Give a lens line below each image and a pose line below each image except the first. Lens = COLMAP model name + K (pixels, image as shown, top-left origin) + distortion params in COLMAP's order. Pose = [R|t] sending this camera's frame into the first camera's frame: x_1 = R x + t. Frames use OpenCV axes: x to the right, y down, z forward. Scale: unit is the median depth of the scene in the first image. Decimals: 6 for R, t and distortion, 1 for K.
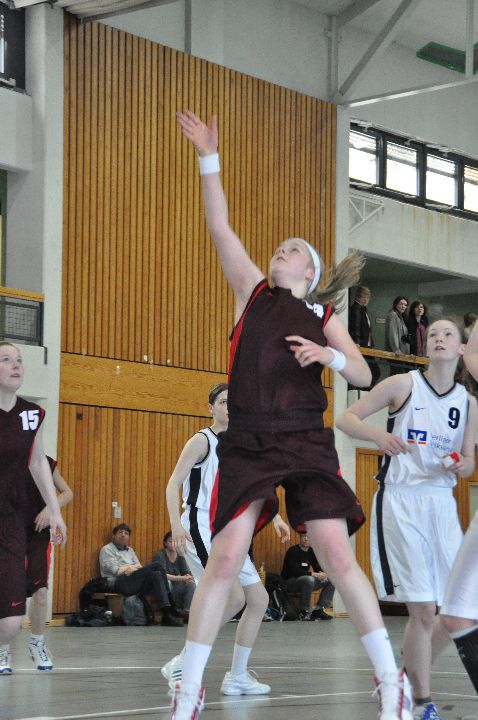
lens RADIAL K [[1848.8, 0, 239.0], [0, 1848.8, 360.0], [0, 0, 1]] dist [0.598551, 0.493526]
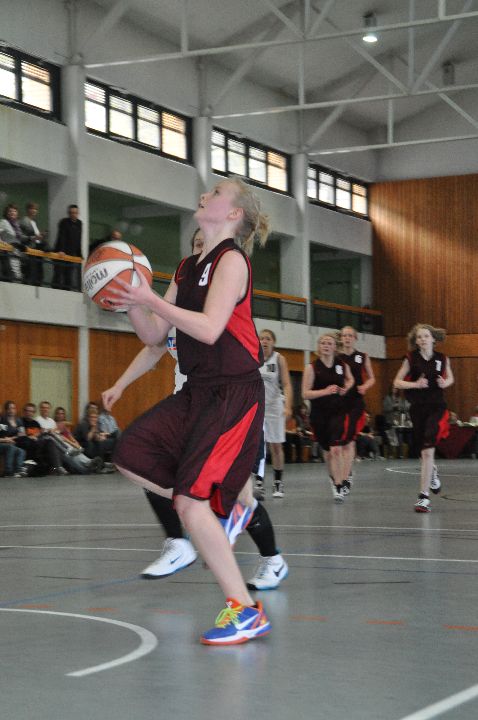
lens RADIAL K [[1773.2, 0, 239.0], [0, 1773.2, 360.0], [0, 0, 1]] dist [0.658262, 0.295850]
pose [[0.964005, -0.007696, 0.265771, -0.157403], [-0.010931, 0.997589, 0.068537, -0.022944], [-0.265658, -0.068975, 0.961597, -0.192020]]
